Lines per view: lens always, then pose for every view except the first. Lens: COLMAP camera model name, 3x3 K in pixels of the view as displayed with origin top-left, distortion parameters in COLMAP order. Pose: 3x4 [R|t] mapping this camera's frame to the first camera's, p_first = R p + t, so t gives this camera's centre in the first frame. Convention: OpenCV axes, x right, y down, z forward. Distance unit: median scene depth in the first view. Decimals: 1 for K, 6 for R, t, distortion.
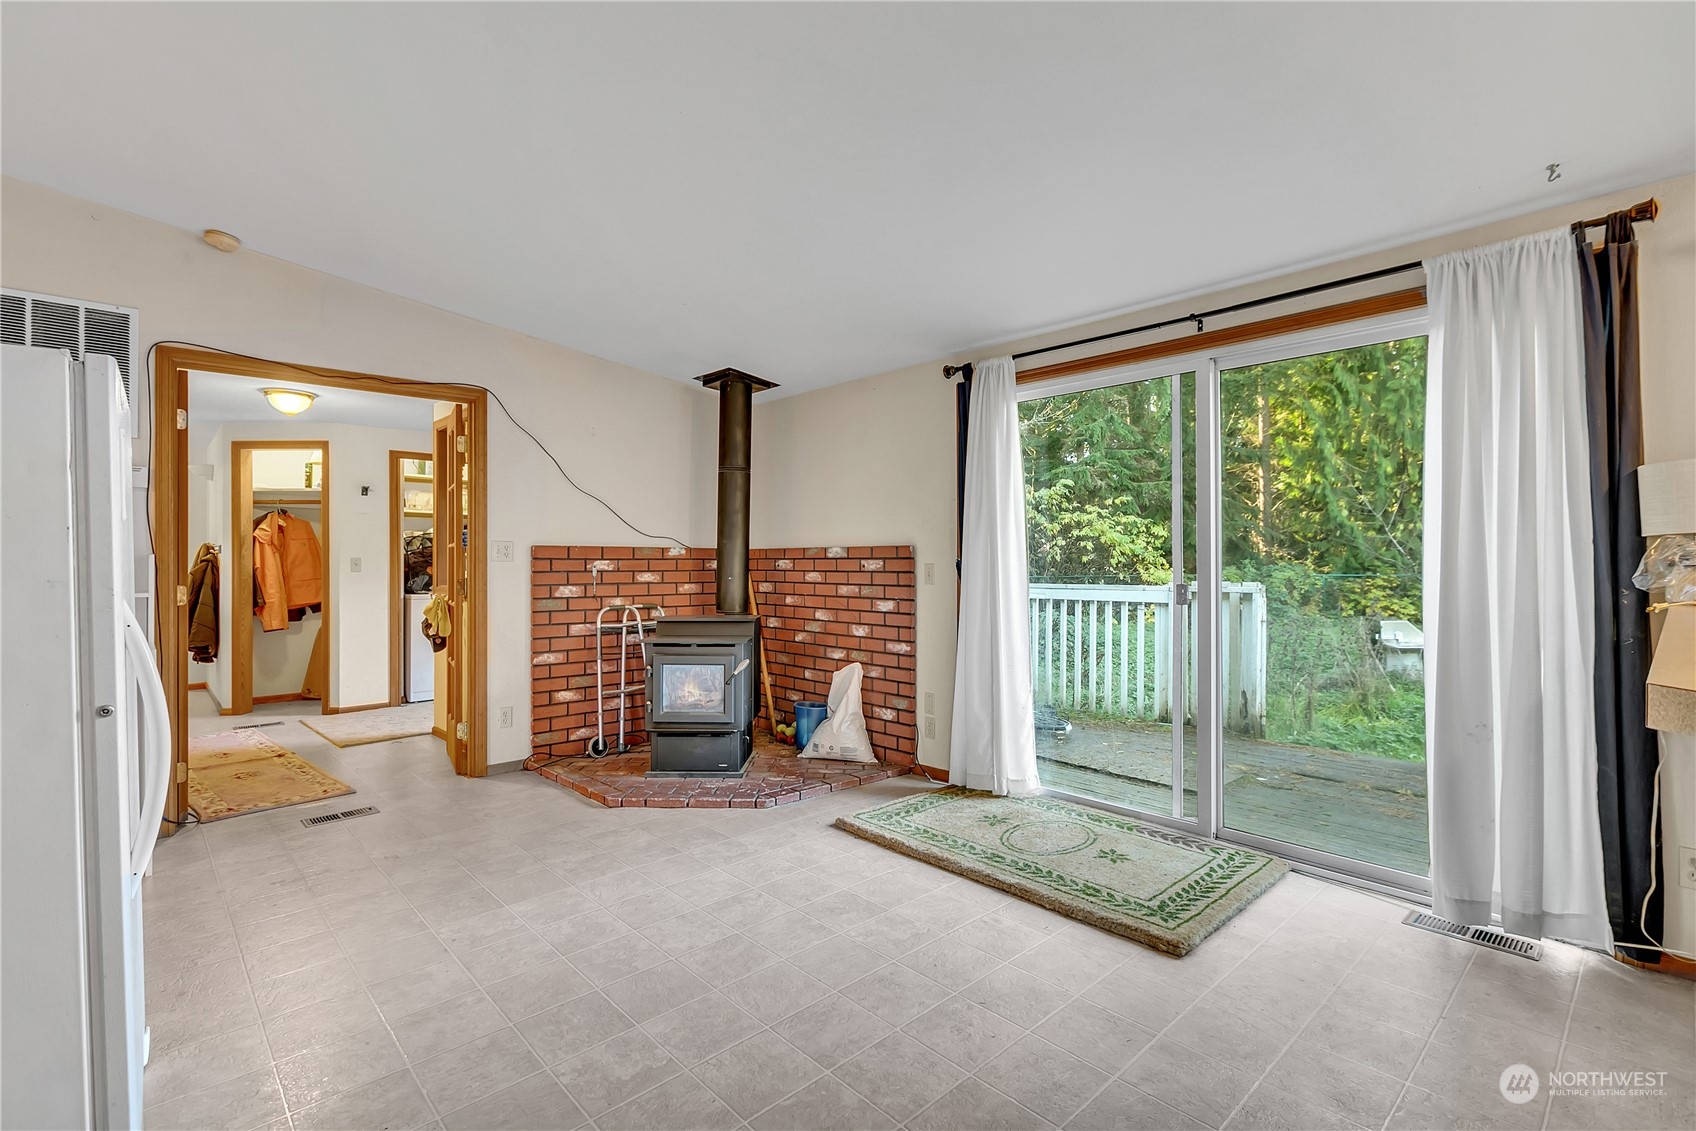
lens RADIAL K [[772.9, 0, 848.0], [0, 772.9, 565.5], [0, 0, 1]] dist [-0.000548, -0.000205]
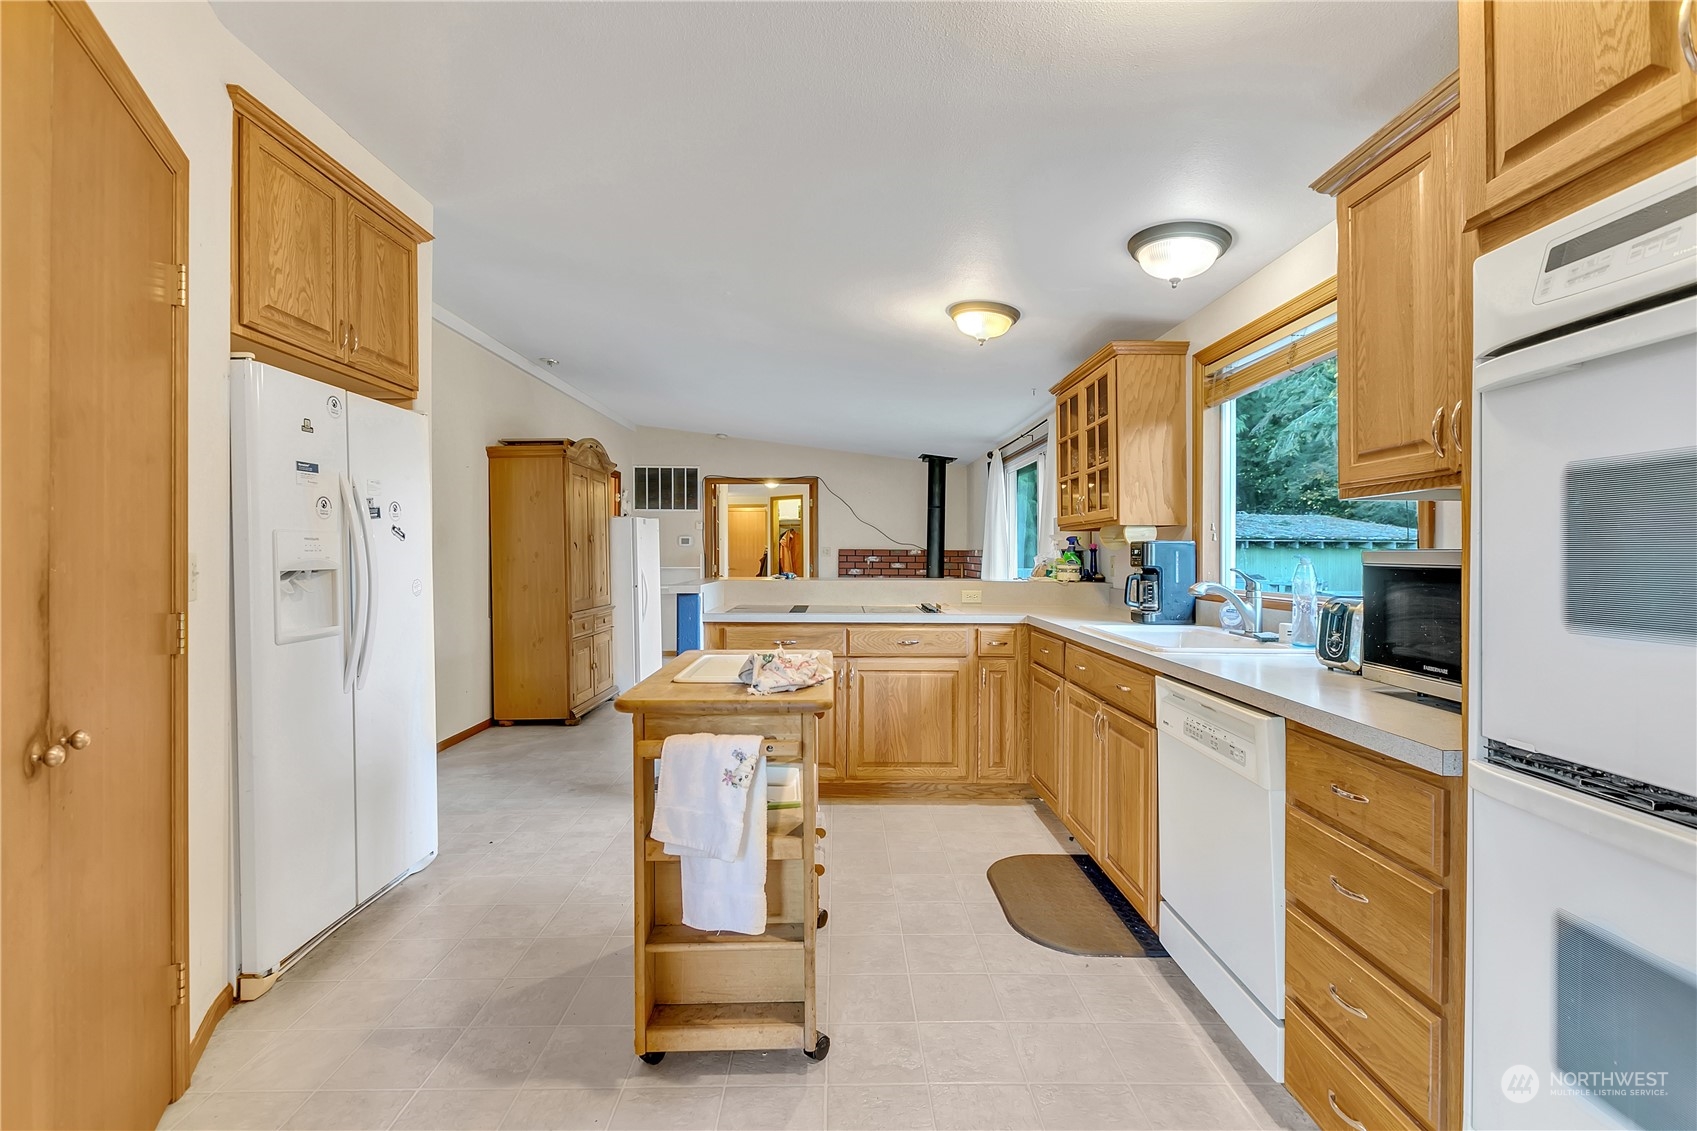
lens RADIAL K [[773.1, 0, 853.6], [0, 773.1, 556.6], [0, 0, 1]] dist [0.000361, 0.000112]
pose [[0.757408, 0.007596, -0.652897, 0.898256], [-0.010163, 0.999948, -0.000155, -0.005336], [0.652863, 0.006753, 0.757446, -0.510108]]
